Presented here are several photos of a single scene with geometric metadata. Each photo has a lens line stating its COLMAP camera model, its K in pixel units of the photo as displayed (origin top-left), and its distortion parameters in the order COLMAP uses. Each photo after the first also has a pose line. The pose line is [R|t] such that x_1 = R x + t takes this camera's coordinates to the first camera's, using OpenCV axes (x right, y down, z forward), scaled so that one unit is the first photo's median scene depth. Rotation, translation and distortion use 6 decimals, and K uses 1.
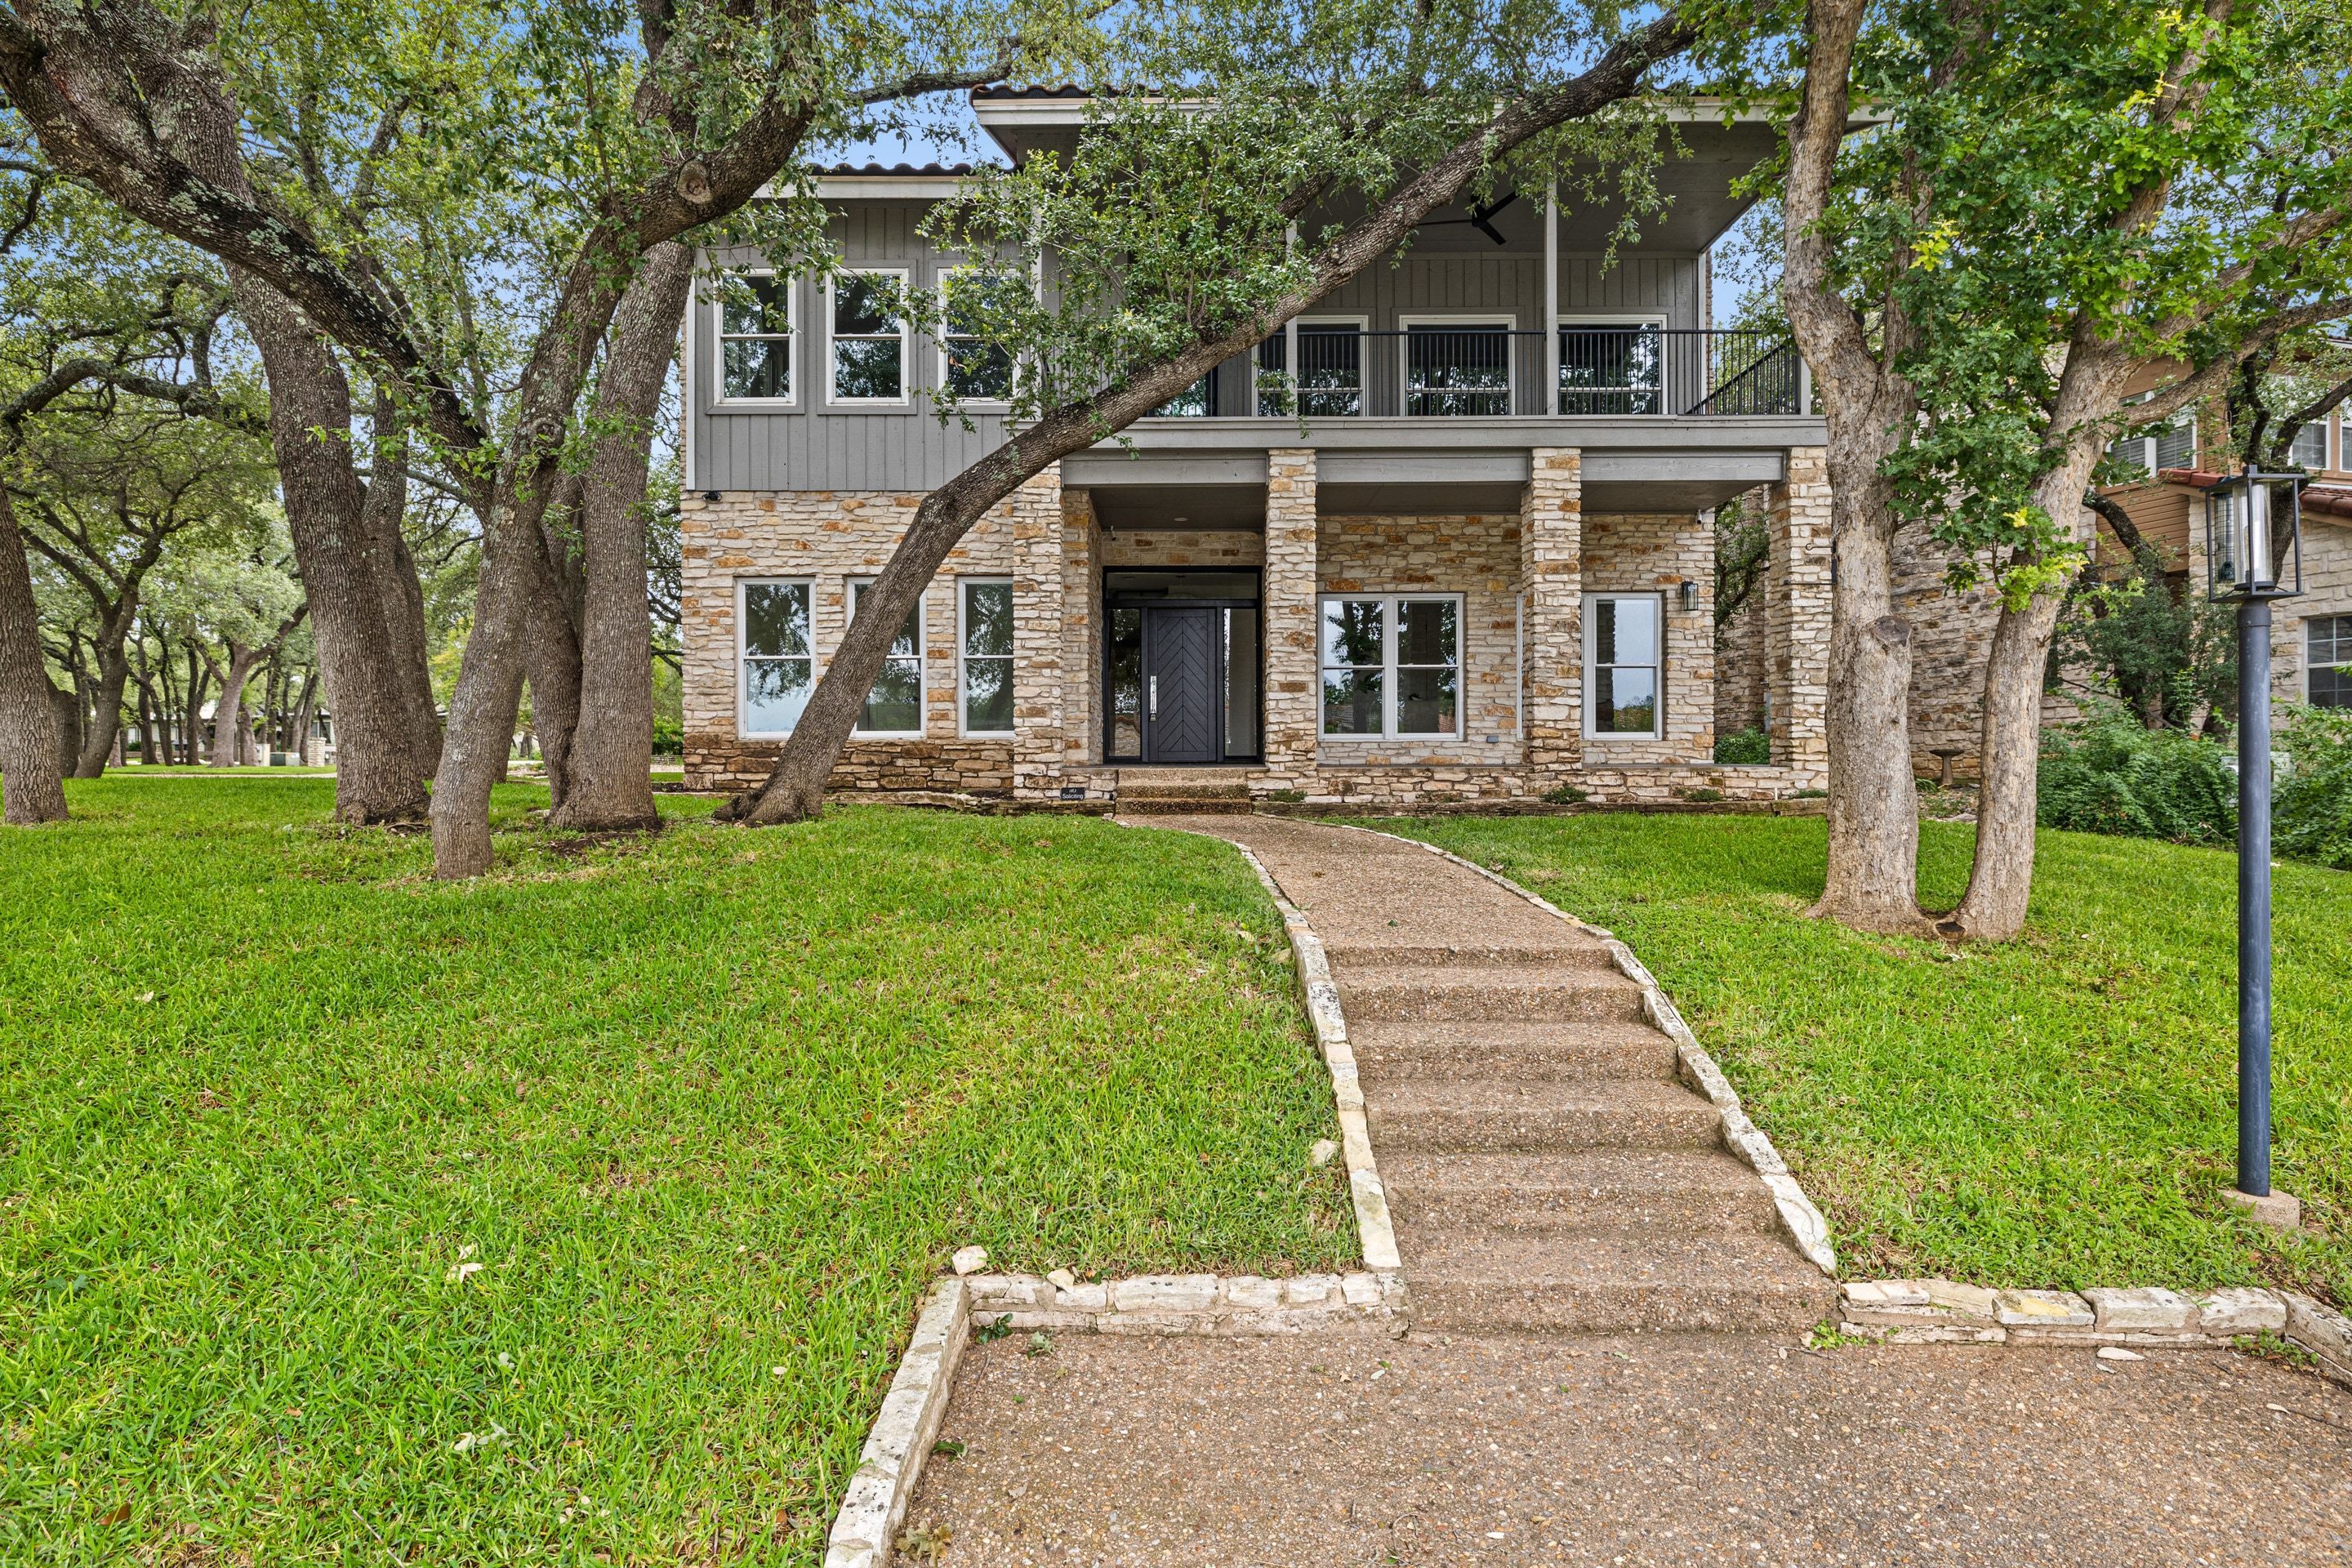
lens RADIAL K [[1218.3, 0, 1176.5], [0, 1218.3, 775.6], [0, 0, 1]] dist [-0.003340, -0.000381]
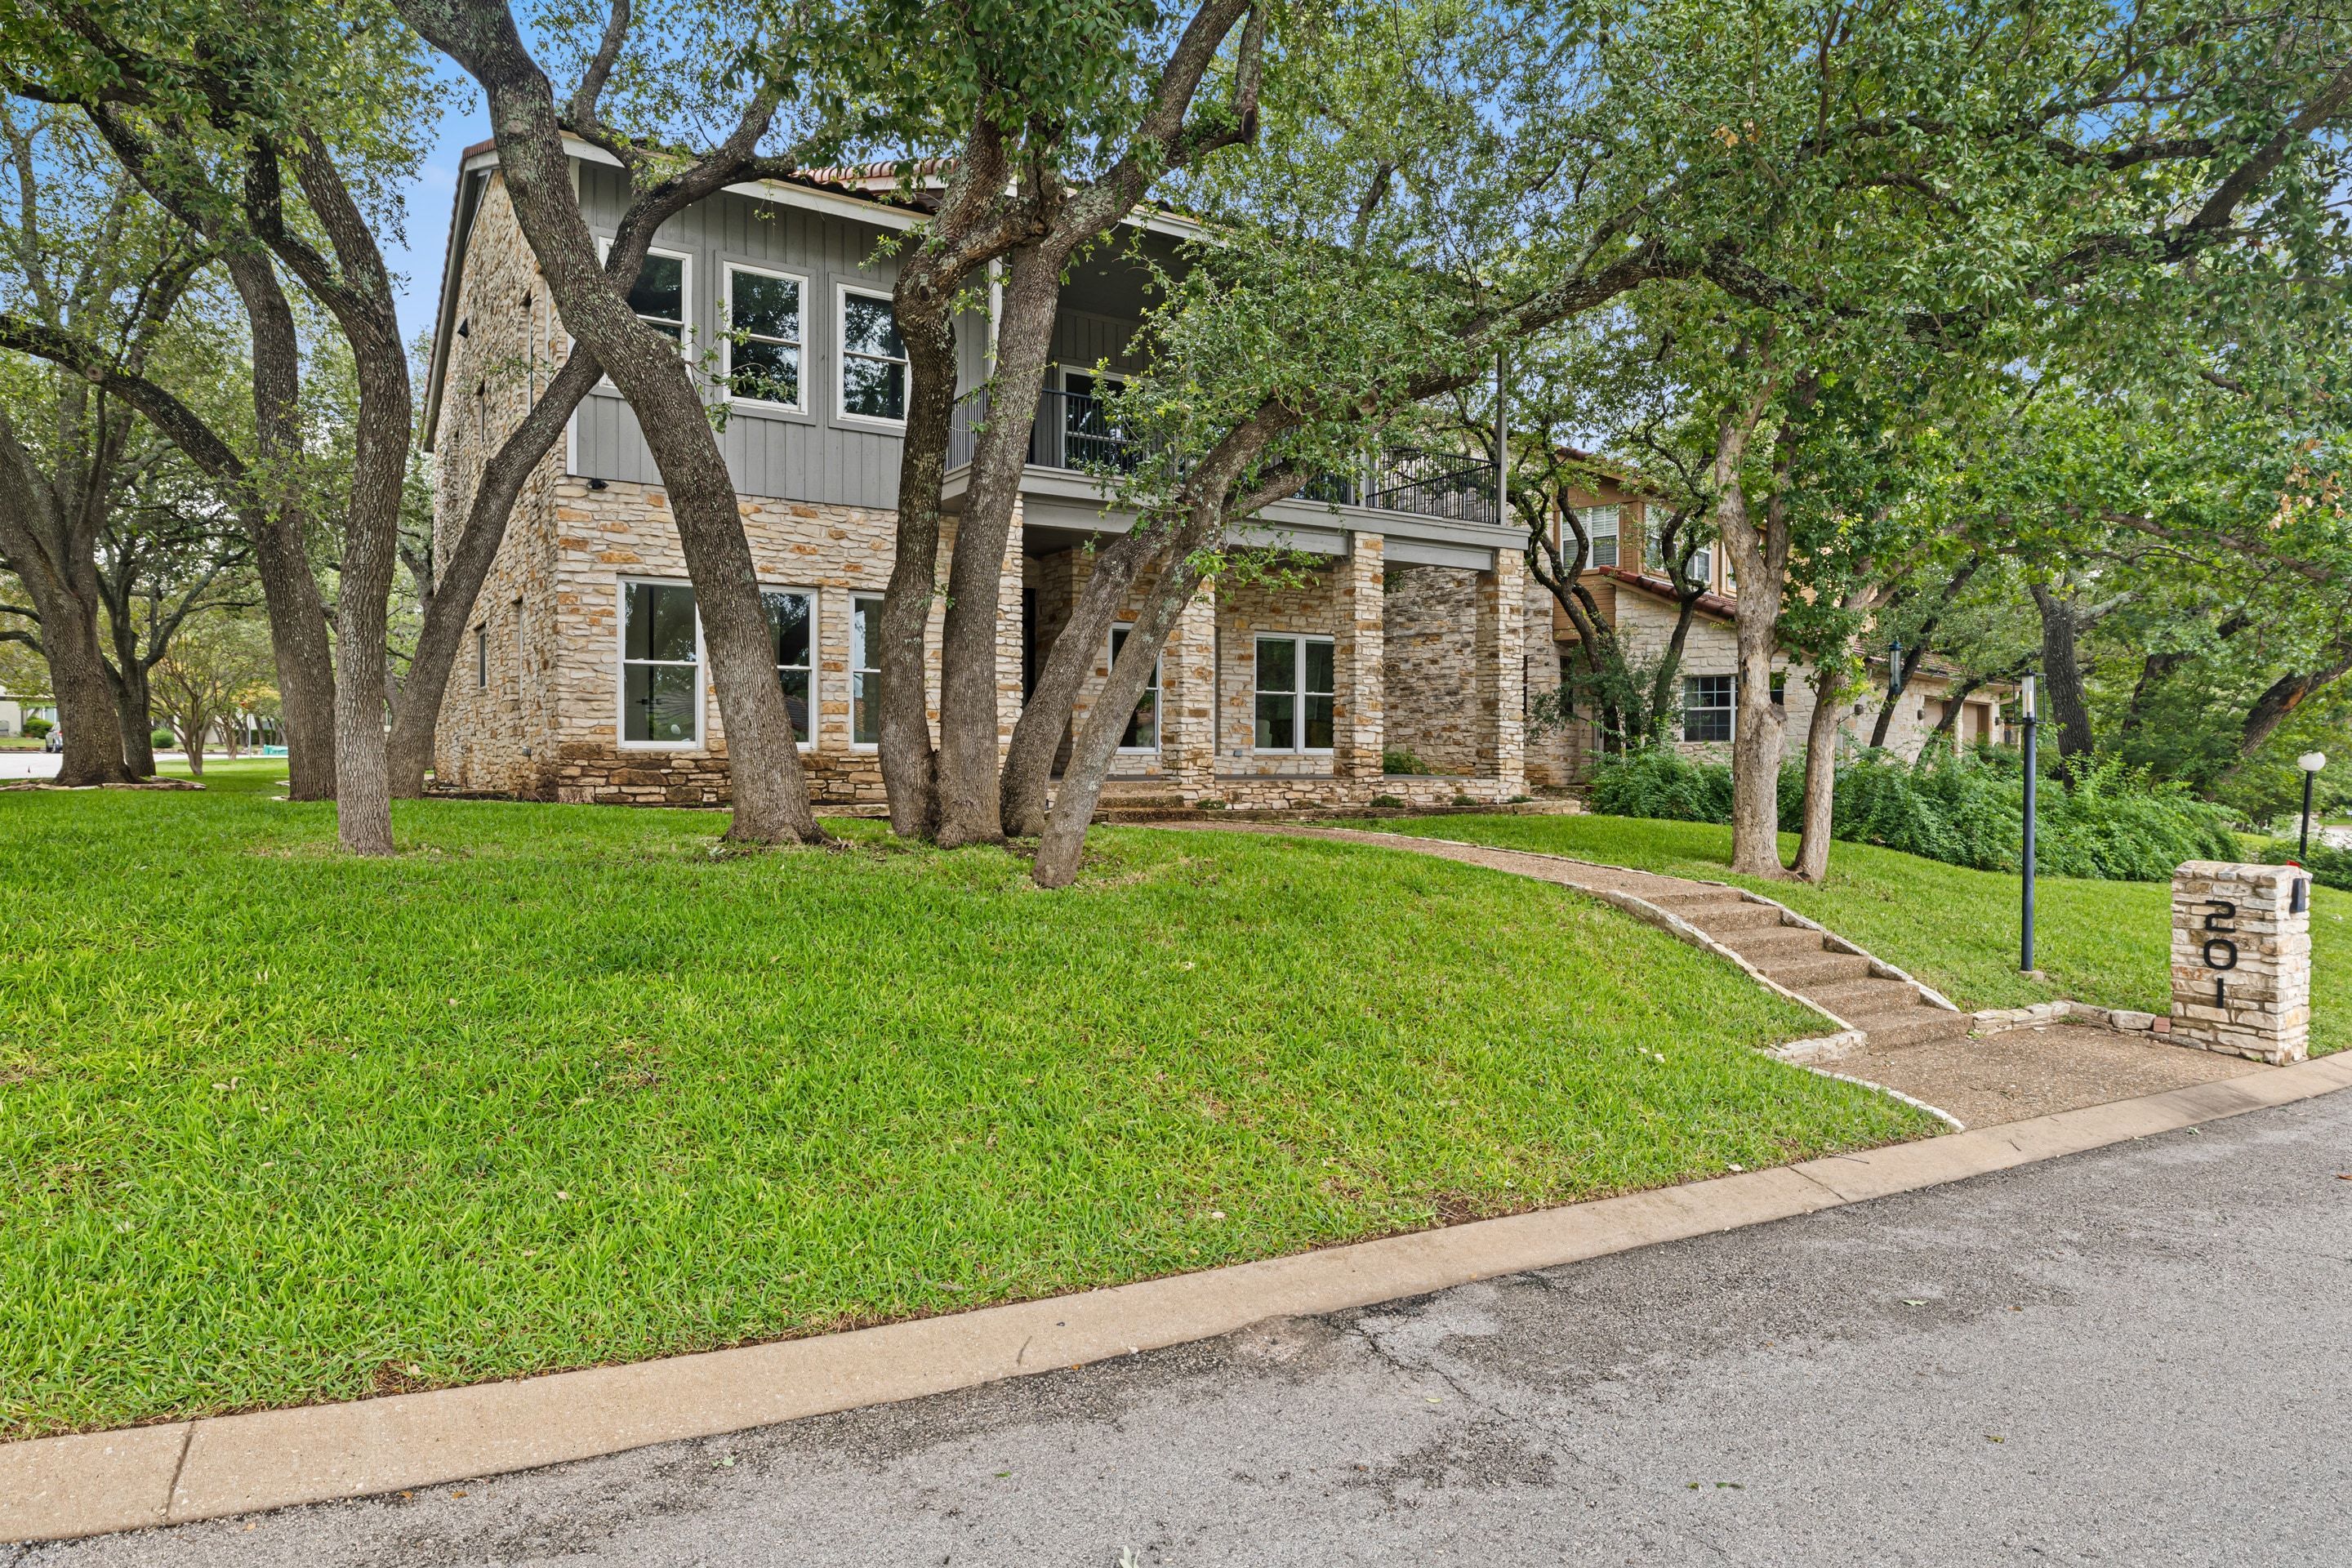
lens RADIAL K [[1385.1, 0, 1175.0], [0, 1385.1, 772.7], [0, 0, 1]] dist [0.000566, 0.000271]
pose [[0.843241, 0.000248, 0.537536, -0.651483], [-0.001063, 0.999999, 0.001206, -0.015807], [-0.537535, -0.001588, 0.843240, -0.130770]]
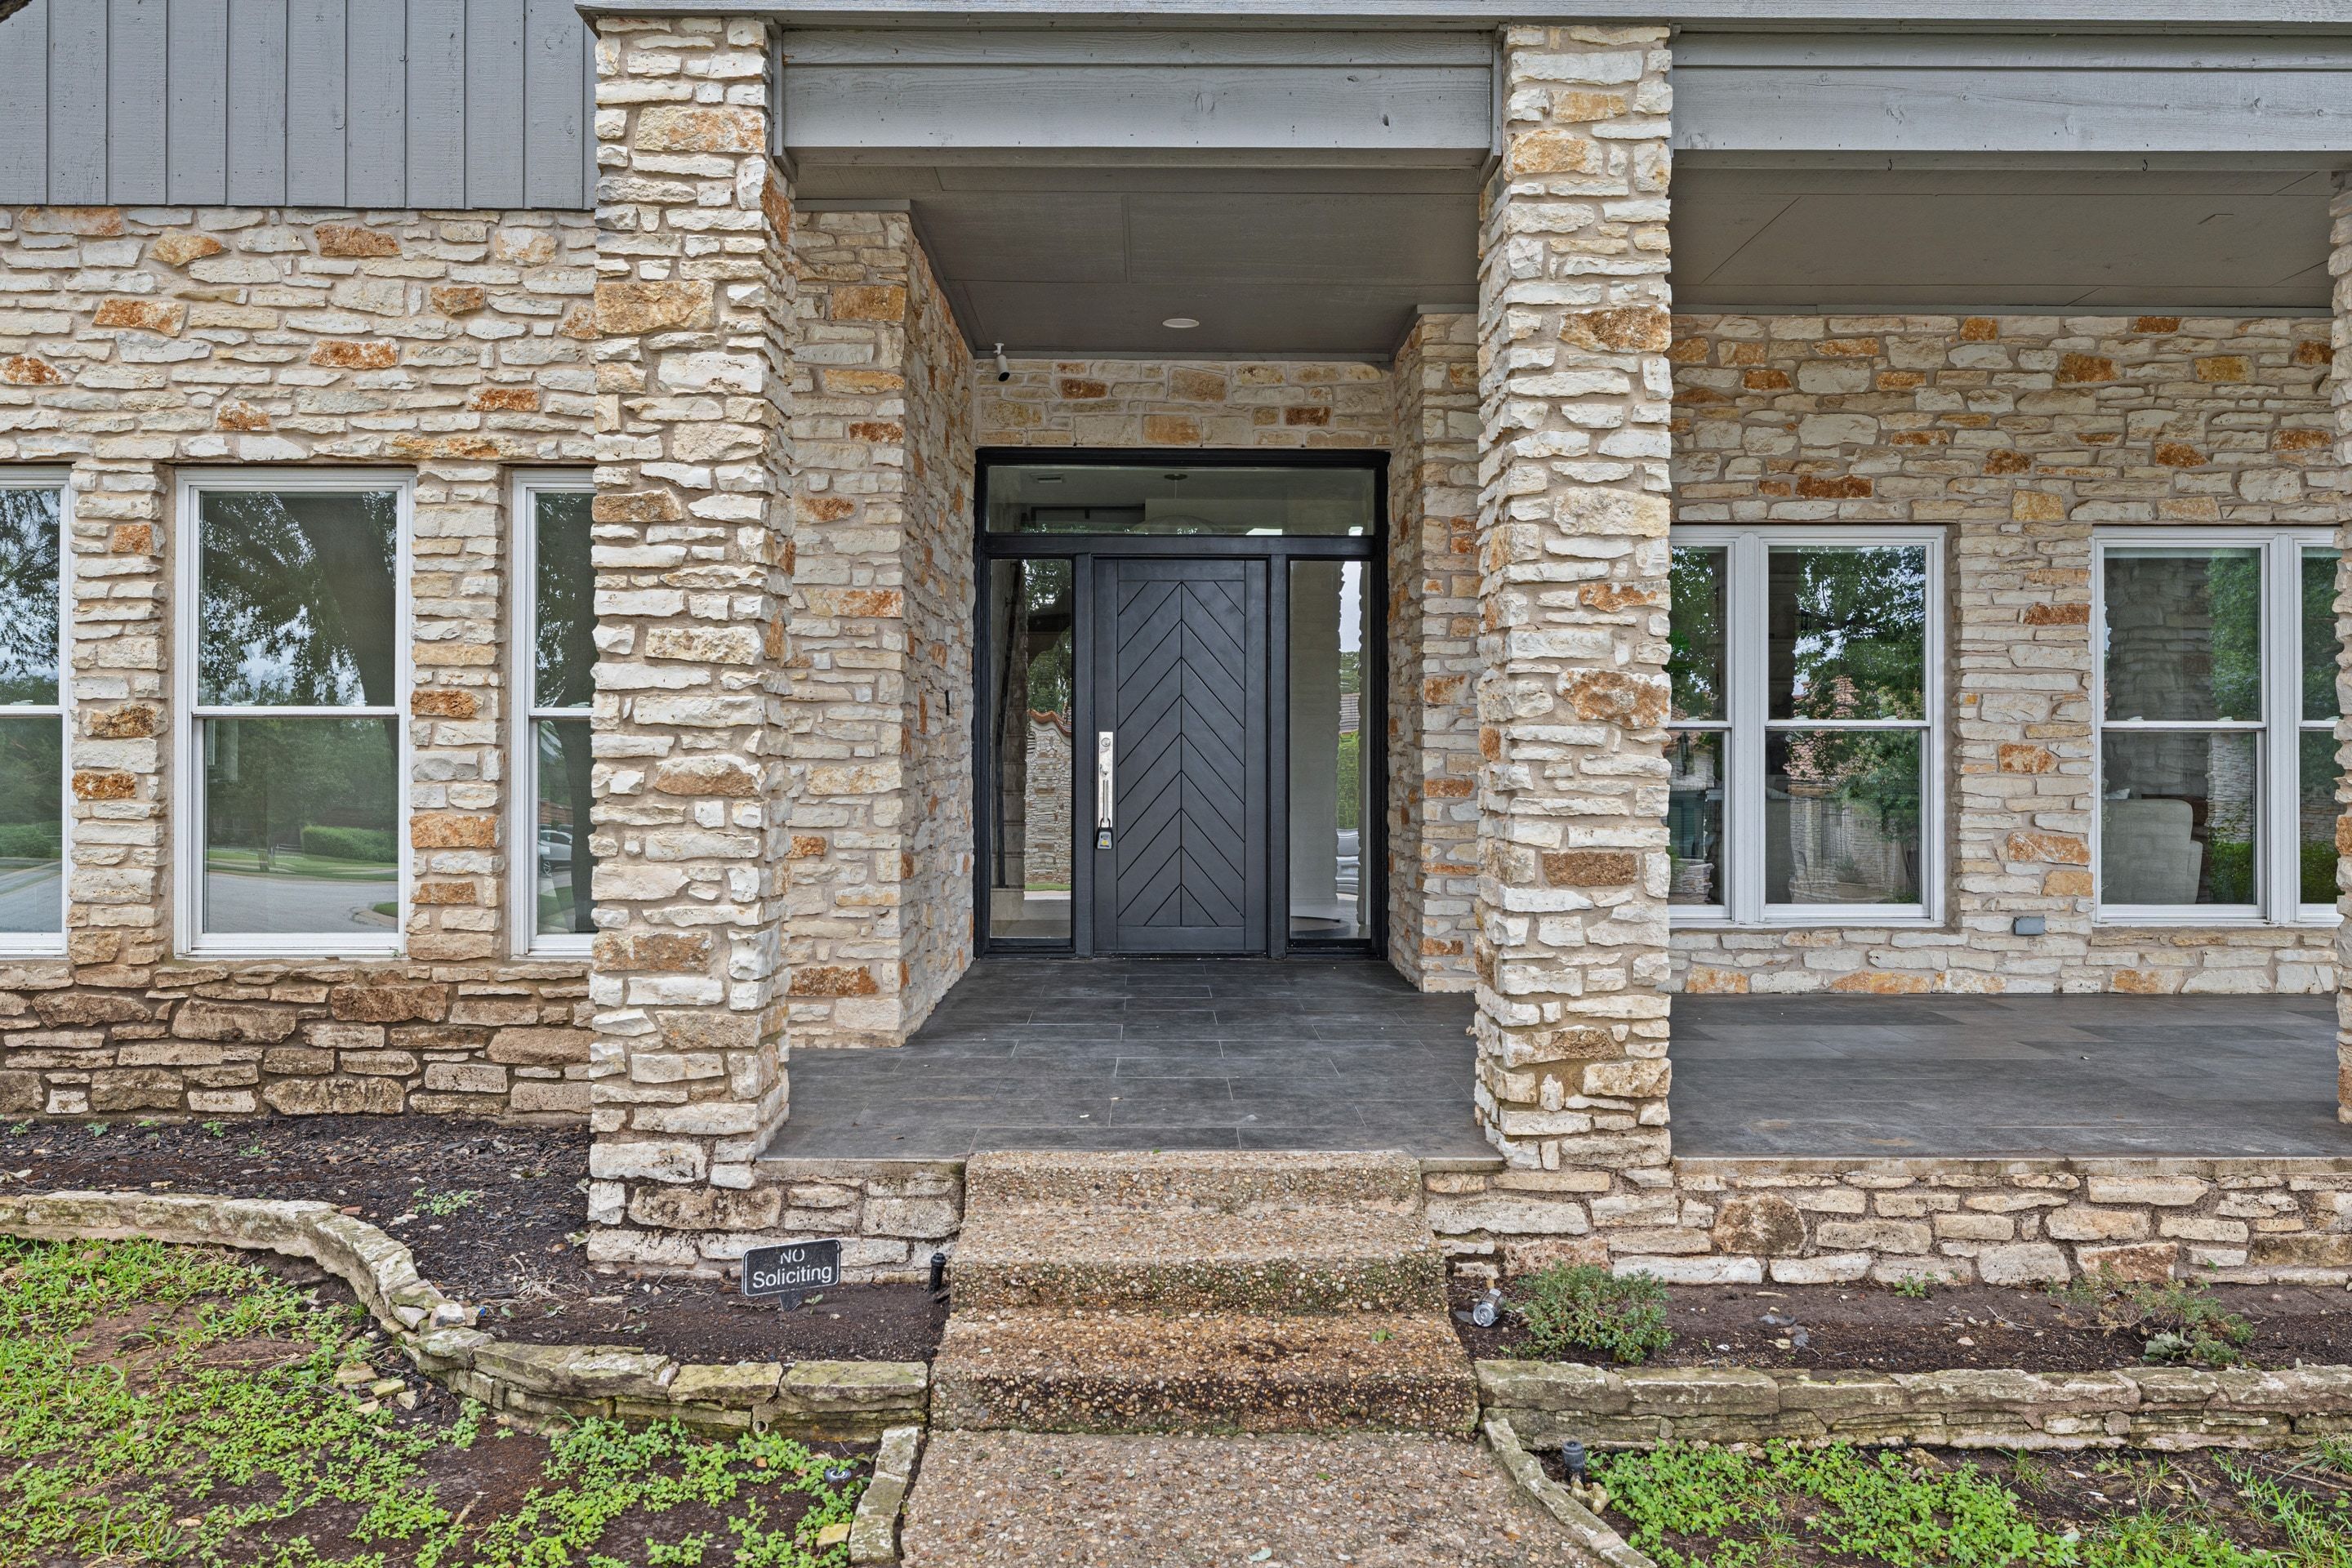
lens RADIAL K [[1779.2, 0, 1176.4], [0, 1779.2, 743.3], [0, 0, 1]] dist [0.000508, 0.002221]
pose [[0.999897, 0.005665, 0.013174, -0.005226], [-0.005459, 0.999863, -0.015622, -0.094531], [-0.013260, 0.015548, 0.999791, 0.589400]]
